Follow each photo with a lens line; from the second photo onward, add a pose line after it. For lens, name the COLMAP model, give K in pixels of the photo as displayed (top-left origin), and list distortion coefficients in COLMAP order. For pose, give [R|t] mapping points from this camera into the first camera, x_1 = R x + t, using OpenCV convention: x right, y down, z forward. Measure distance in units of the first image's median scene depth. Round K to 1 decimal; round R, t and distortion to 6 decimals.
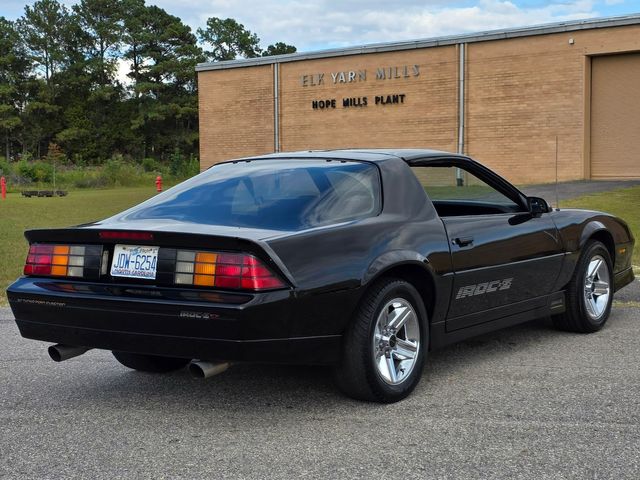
lens RADIAL K [[1186.7, 0, 305.5], [0, 1186.7, 241.2], [0, 0, 1]] dist [0.225445, -0.906518]
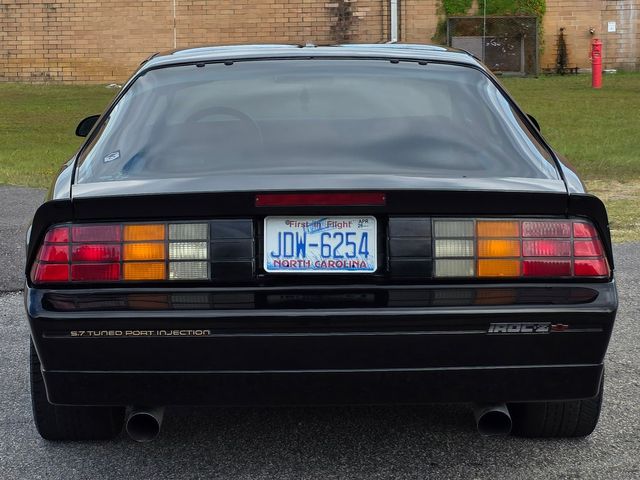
lens RADIAL K [[1697.2, 0, 263.7], [0, 1697.2, 178.8], [0, 0, 1]] dist [0.246129, -0.793512]
pose [[0.804193, -0.047018, 0.592506, -0.621612], [0.040836, 0.998881, 0.023840, -0.033362], [-0.592964, 0.005024, 0.805213, 0.353880]]
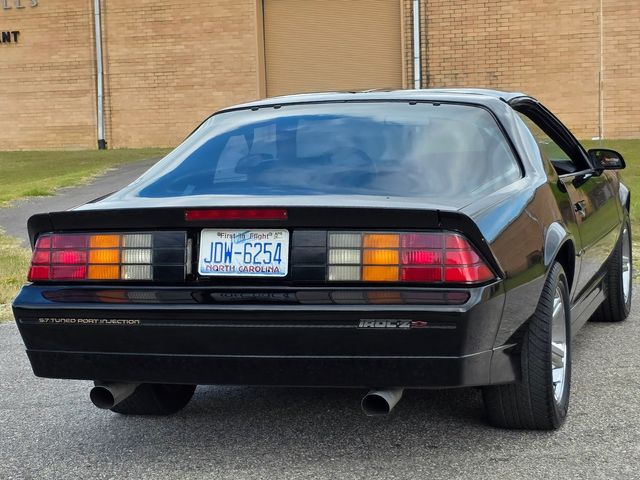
lens RADIAL K [[1498.8, 0, 320.0], [0, 1498.8, 240.0], [0, 0, 1]] dist [0.249541, -0.940623]
pose [[0.942579, -0.043081, 0.331193, -0.373717], [0.039254, 0.999063, 0.018240, -0.003893], [-0.331668, -0.004192, 0.943387, 0.169011]]
